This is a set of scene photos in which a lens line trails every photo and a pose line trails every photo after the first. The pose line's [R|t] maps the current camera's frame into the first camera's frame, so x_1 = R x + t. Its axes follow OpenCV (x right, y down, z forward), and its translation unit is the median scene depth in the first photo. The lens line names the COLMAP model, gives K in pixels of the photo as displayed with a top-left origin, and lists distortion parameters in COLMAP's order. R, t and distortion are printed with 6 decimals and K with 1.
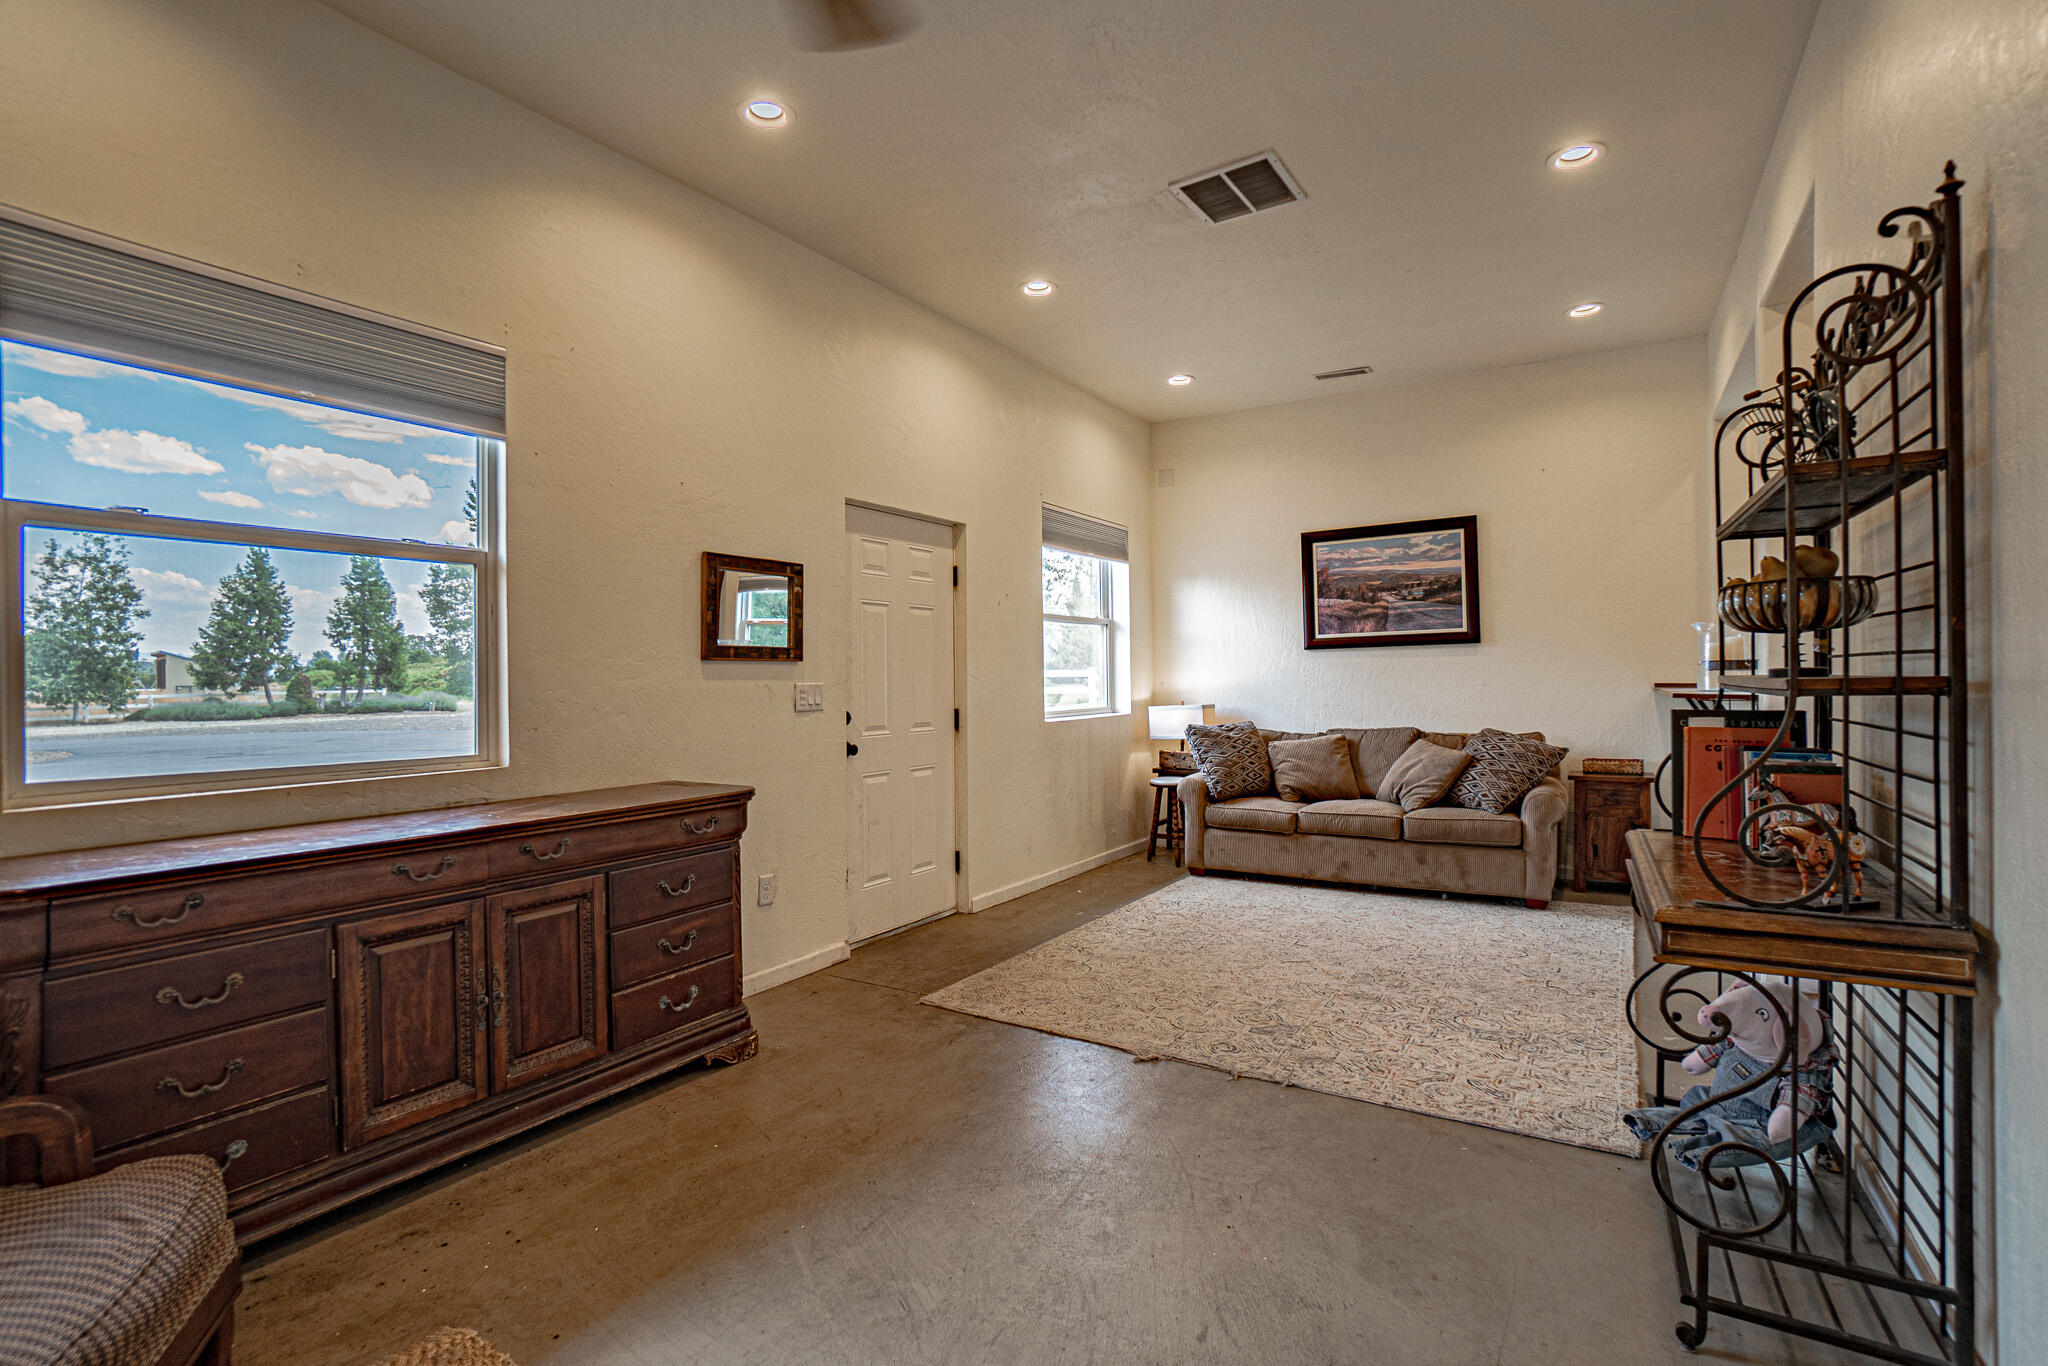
lens RADIAL K [[934.0, 0, 1025.5], [0, 934.0, 682.7], [0, 0, 1]] dist [0.000046, 0.000026]
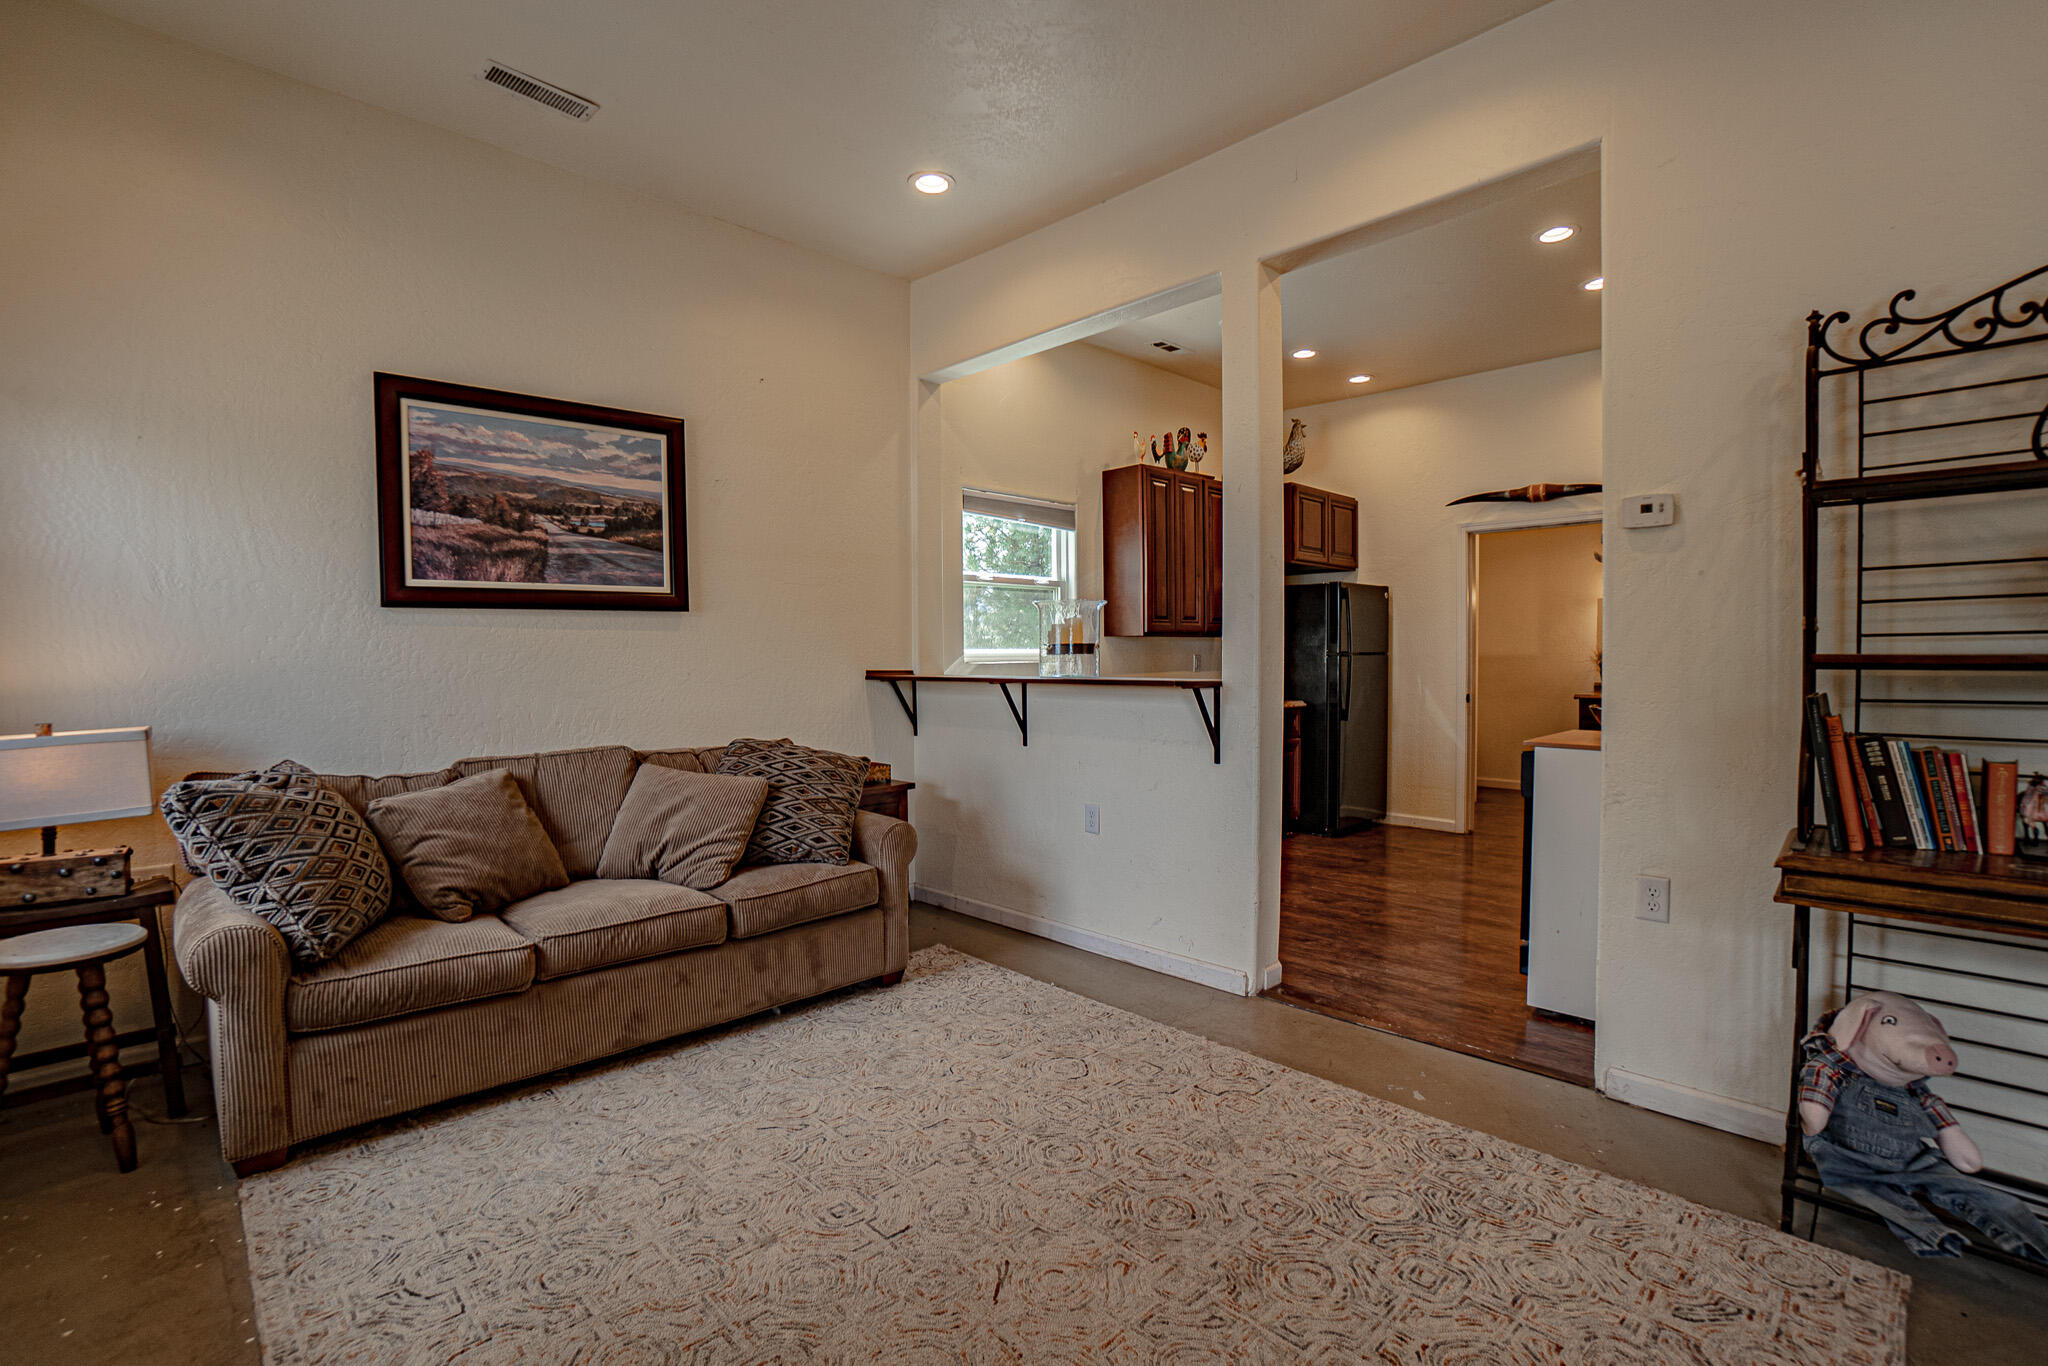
lens RADIAL K [[926.4, 0, 1027.6], [0, 926.4, 682.6], [0, 0, 1]] dist [-0.039474, 0.000100]
pose [[0.255547, -0.015066, 0.966679, -0.090358], [0.007114, 0.999881, 0.013703, 0.000908], [-0.966770, 0.003375, 0.255624, 0.595474]]
